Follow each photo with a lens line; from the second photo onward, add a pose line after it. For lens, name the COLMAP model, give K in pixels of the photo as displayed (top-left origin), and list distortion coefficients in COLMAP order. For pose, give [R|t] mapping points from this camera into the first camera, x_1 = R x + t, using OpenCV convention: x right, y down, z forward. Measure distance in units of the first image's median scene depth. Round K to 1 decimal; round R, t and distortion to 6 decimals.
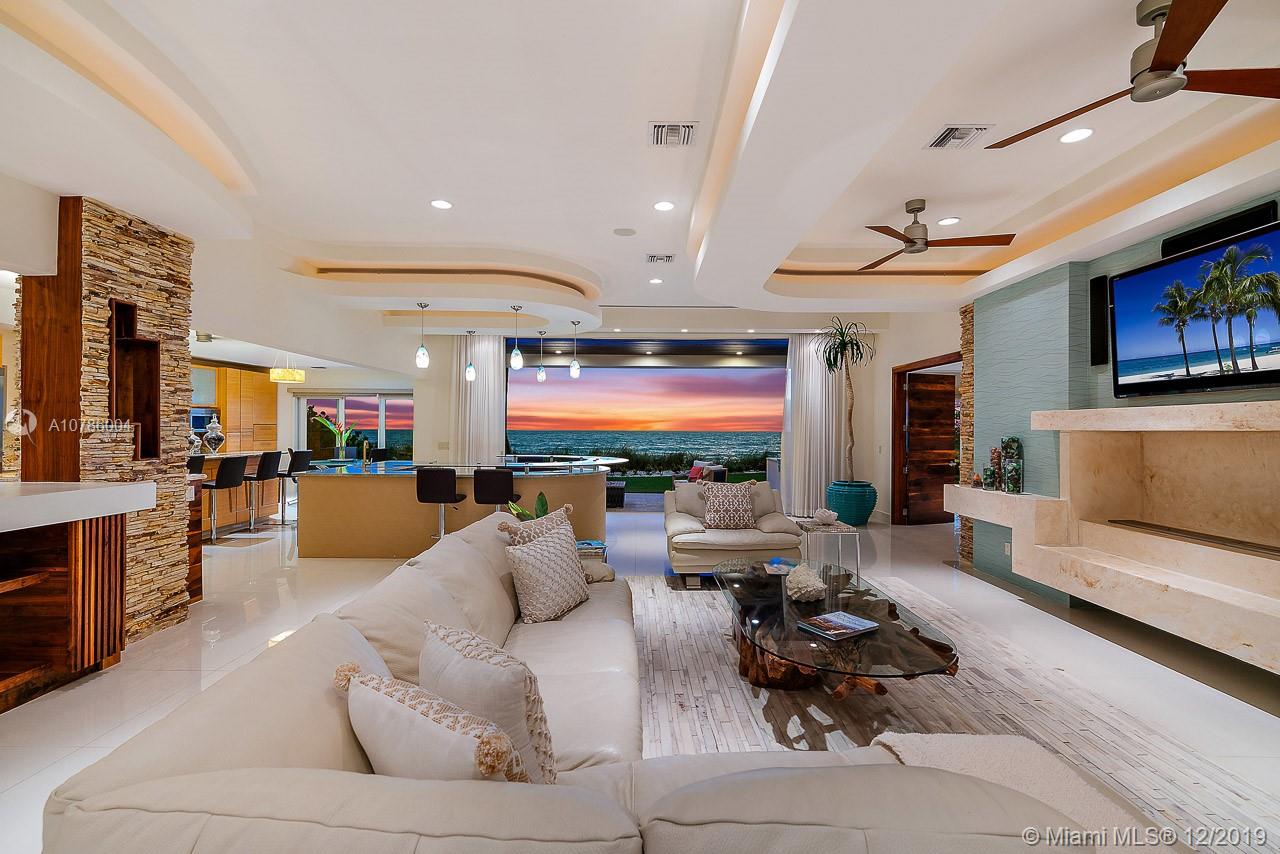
lens RADIAL K [[579.0, 0, 643.0], [0, 579.0, 429.5], [0, 0, 1]] dist [0.000381, 0.001554]
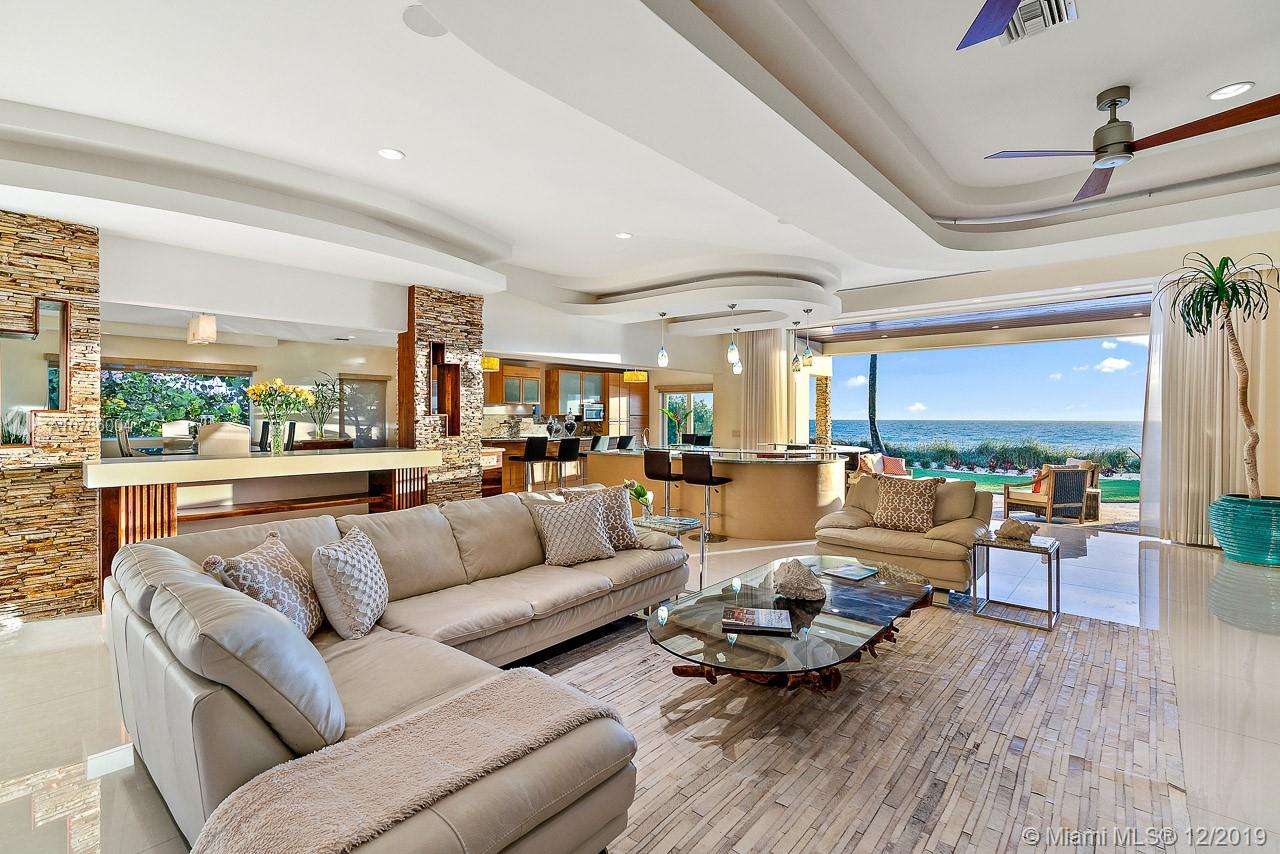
lens RADIAL K [[579.0, 0, 629.5], [0, 579.0, 422.4], [0, 0, 1]] dist [0.000381, 0.001554]
pose [[0.751557, 0.002021, -0.659665, 0.583340], [0.002162, 0.999982, 0.005527, 0.003379], [0.659665, -0.005580, 0.751539, 0.100032]]
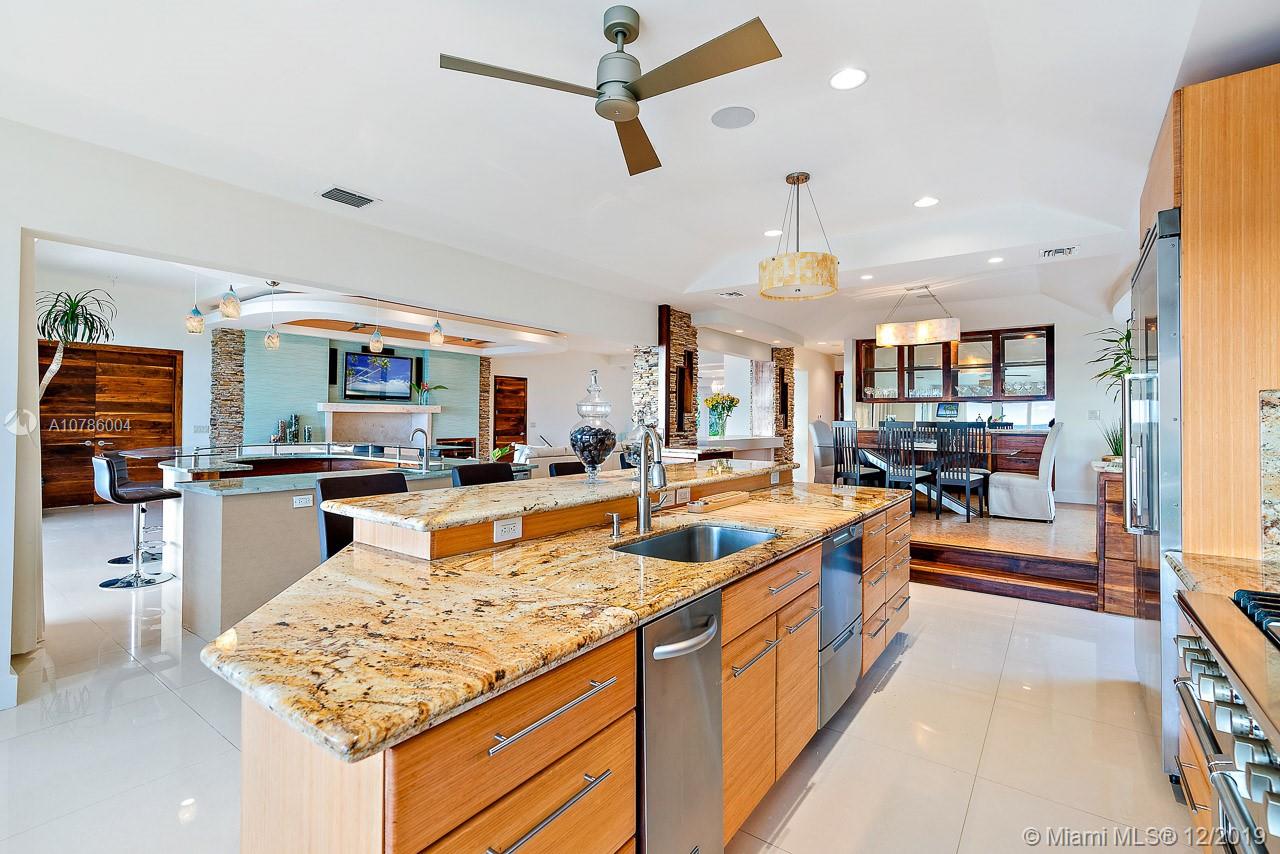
lens RADIAL K [[579.0, 0, 642.1], [0, 579.0, 419.4], [0, 0, 1]] dist [0.000381, 0.001554]
pose [[-0.804063, -0.015593, 0.594339, -2.045010], [-0.015421, 0.999867, 0.005370, 0.002420], [-0.594344, -0.004848, -0.804196, 2.588350]]
